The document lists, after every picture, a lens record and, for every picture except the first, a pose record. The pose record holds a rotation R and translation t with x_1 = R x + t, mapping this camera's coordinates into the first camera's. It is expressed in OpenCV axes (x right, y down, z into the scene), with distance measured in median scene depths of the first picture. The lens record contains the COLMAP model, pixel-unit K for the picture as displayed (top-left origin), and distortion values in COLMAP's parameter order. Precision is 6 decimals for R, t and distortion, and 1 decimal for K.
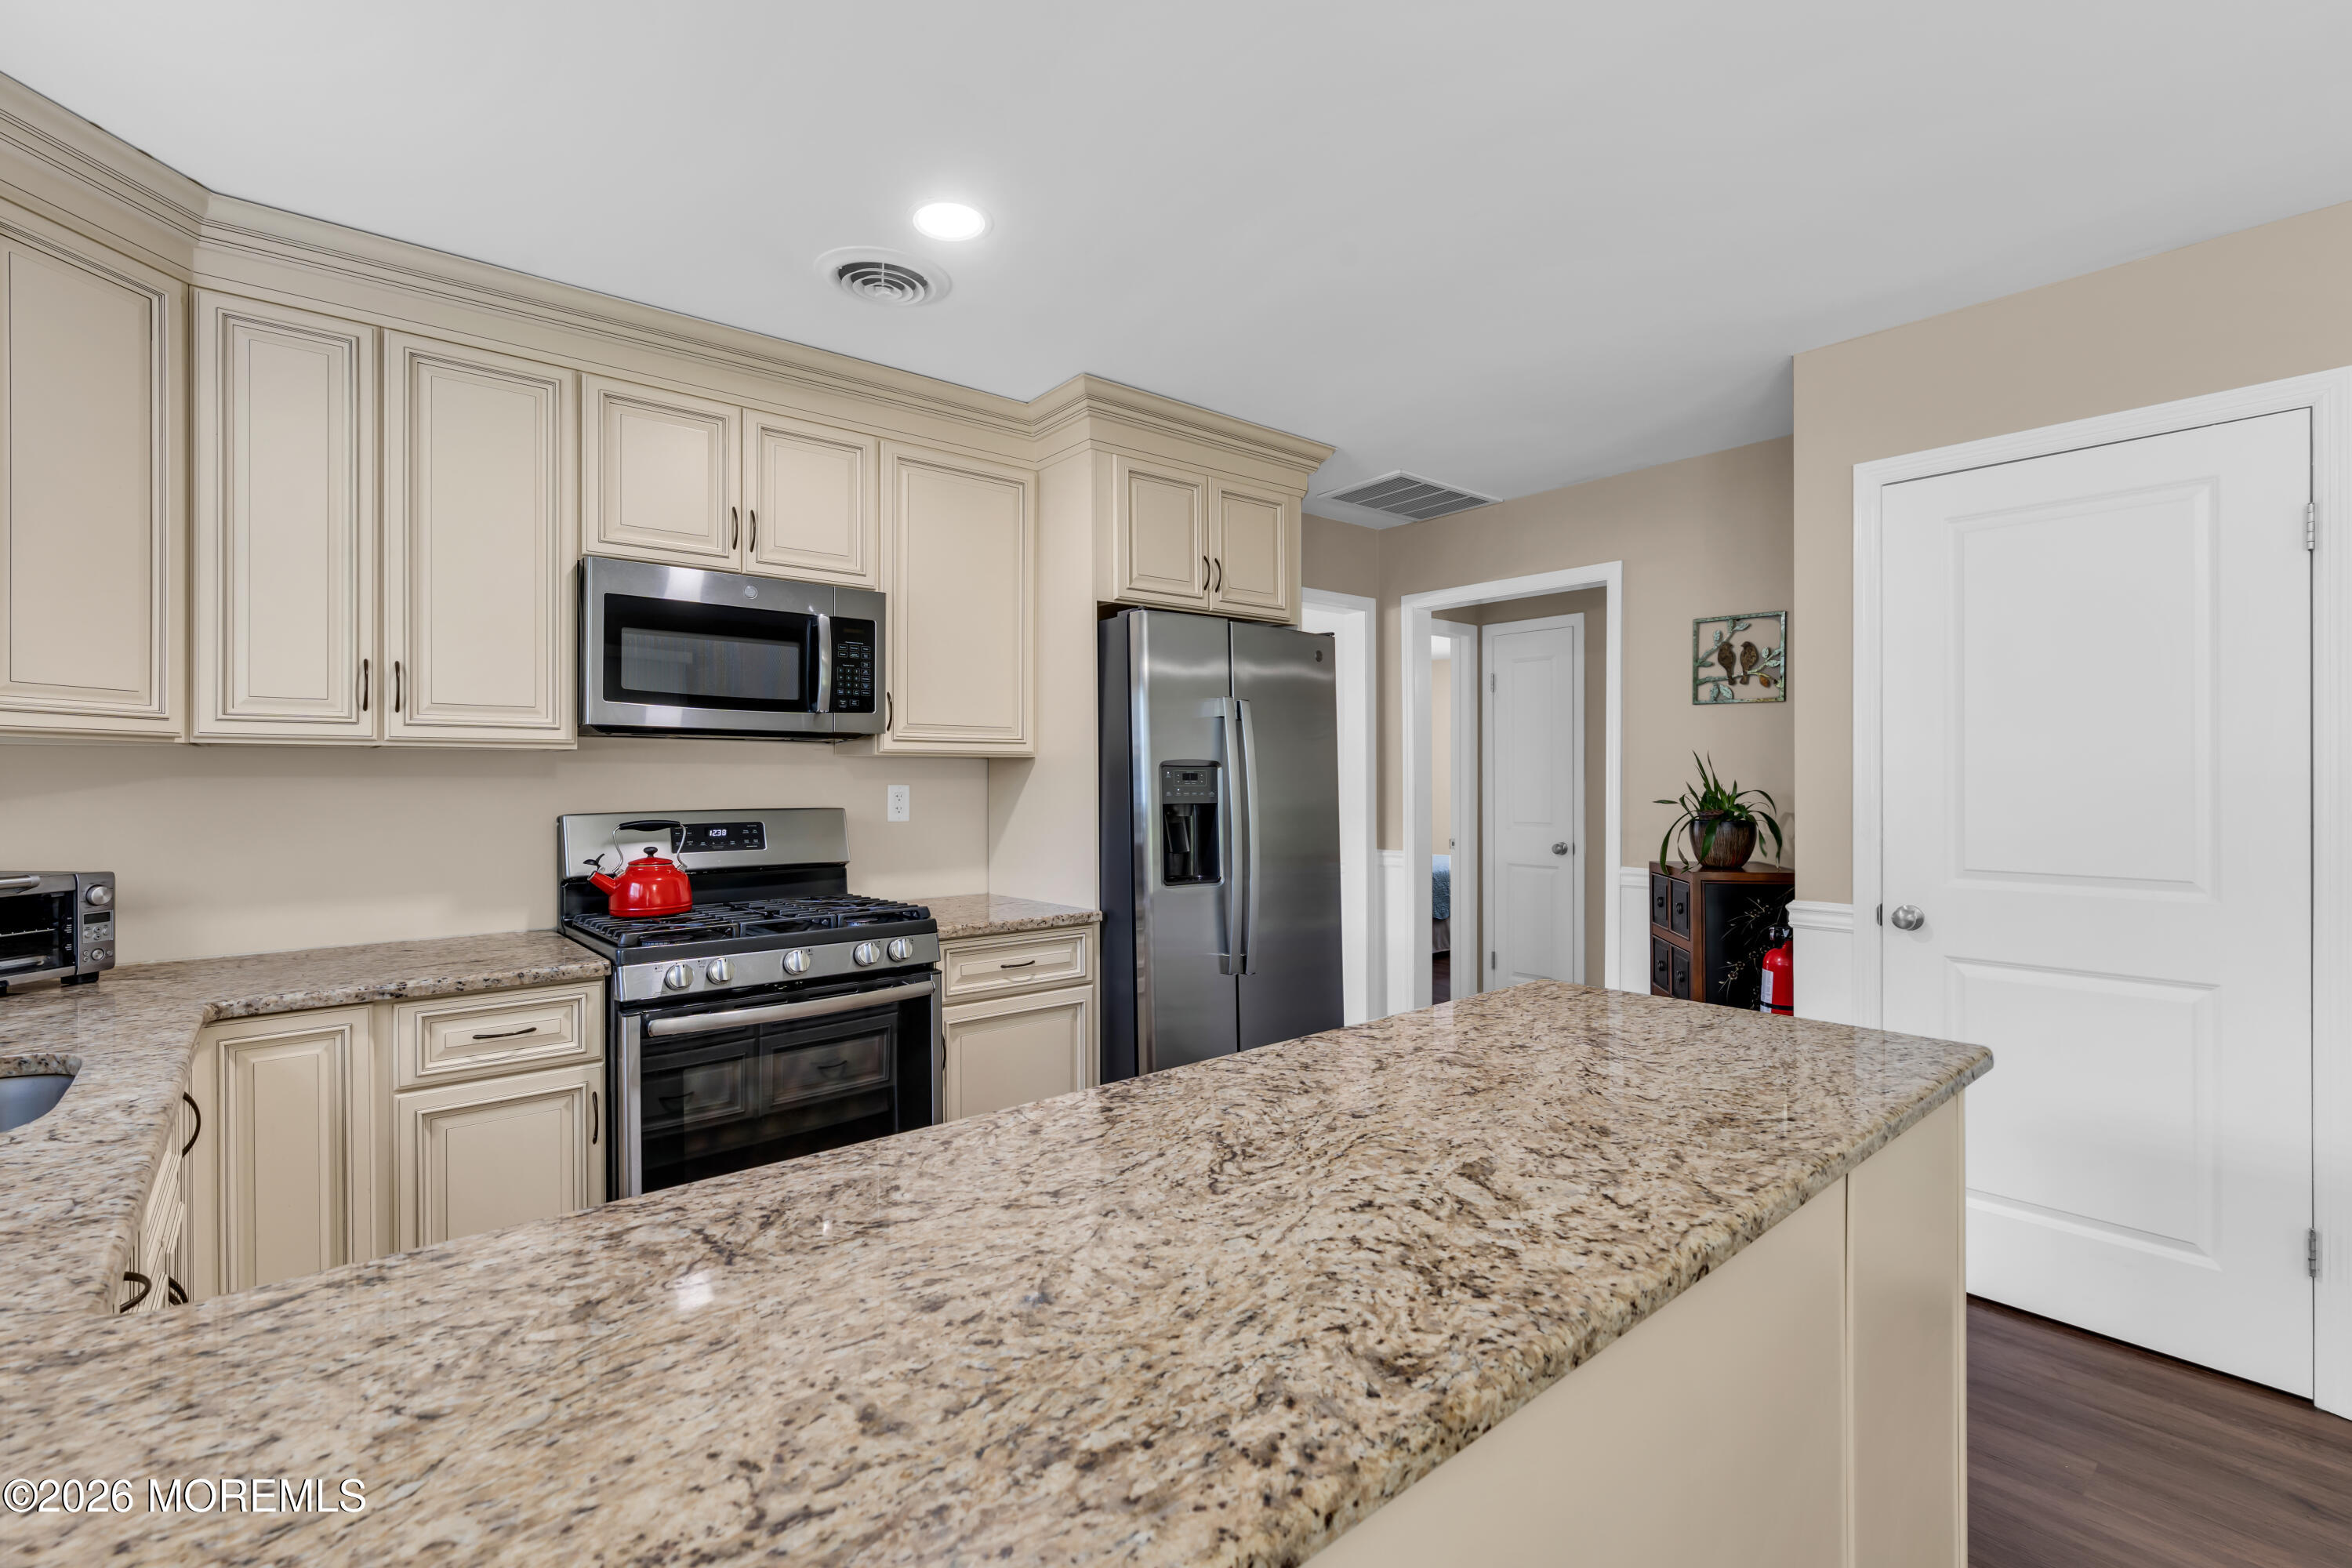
lens RADIAL K [[1066.8, 0, 1158.2], [0, 1066.8, 777.1], [0, 0, 1]] dist [-0.010179, 0.006444]
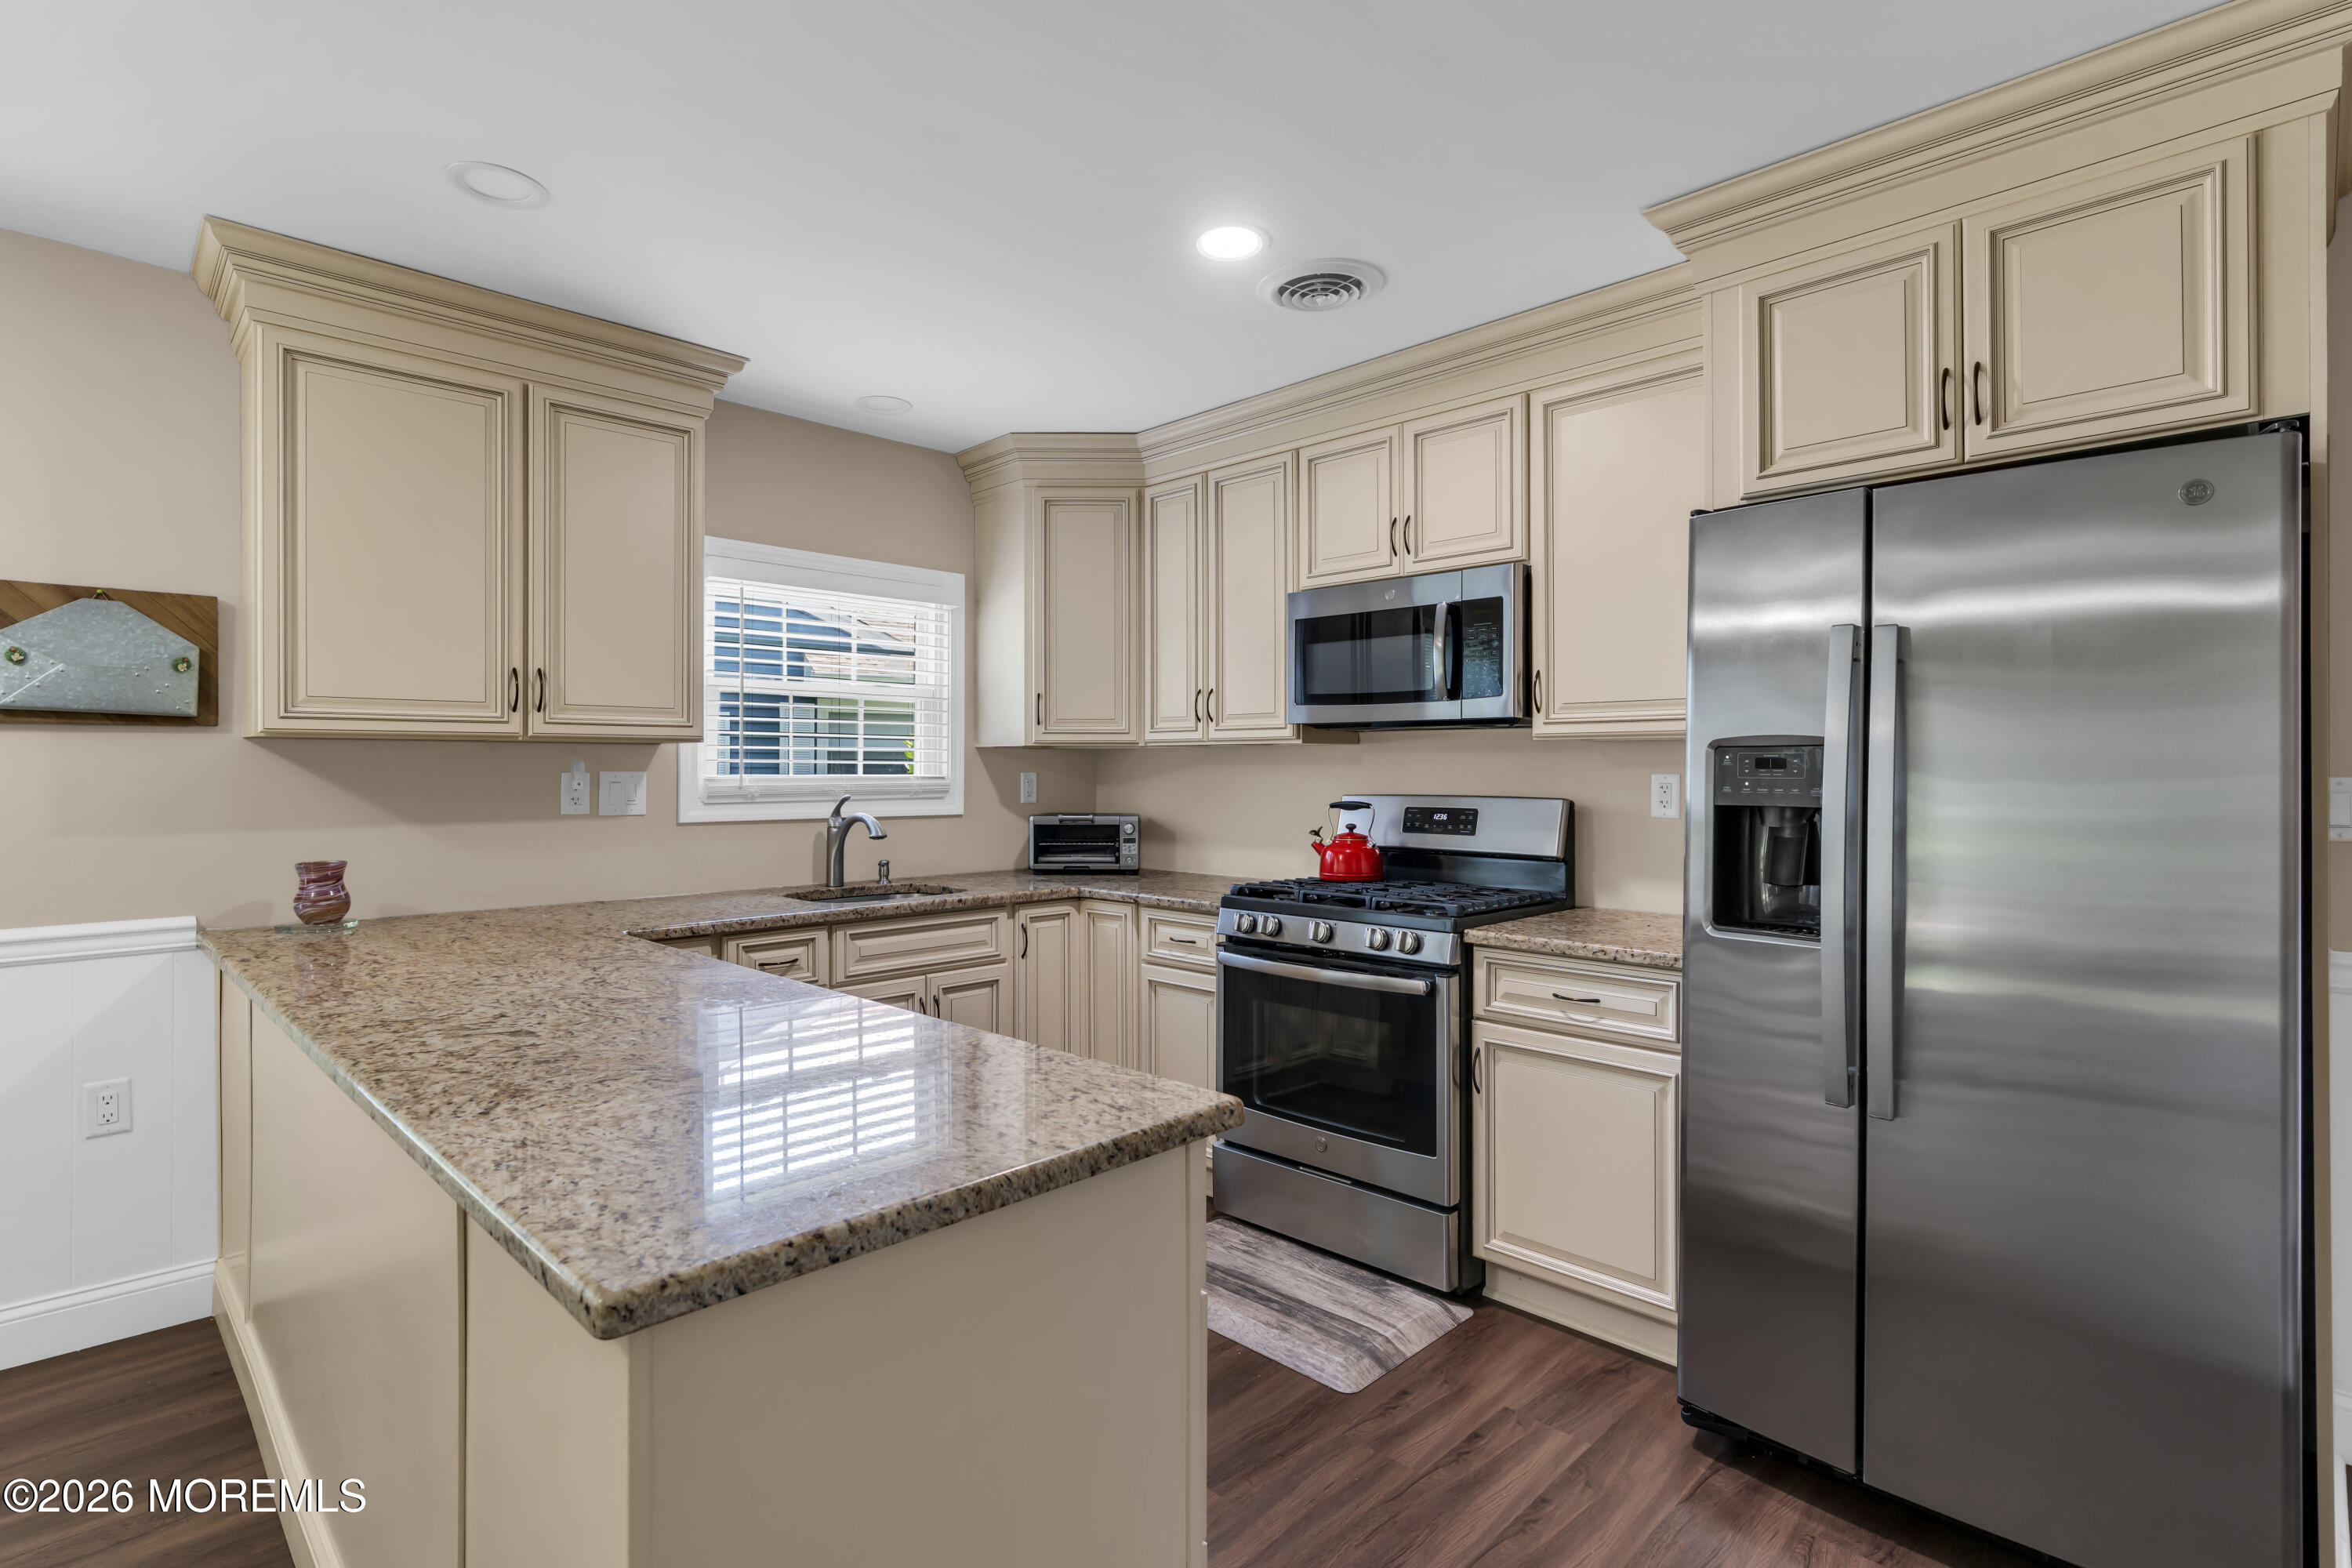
lens RADIAL K [[1106.2, 0, 1157.8], [0, 1106.2, 774.5], [0, 0, 1]] dist [-0.012811, 0.005312]
pose [[0.090502, 0.007078, -0.995871, 0.758883], [0.001960, 0.999972, 0.007286, 0.000924], [0.995894, -0.002611, 0.090485, 0.697112]]
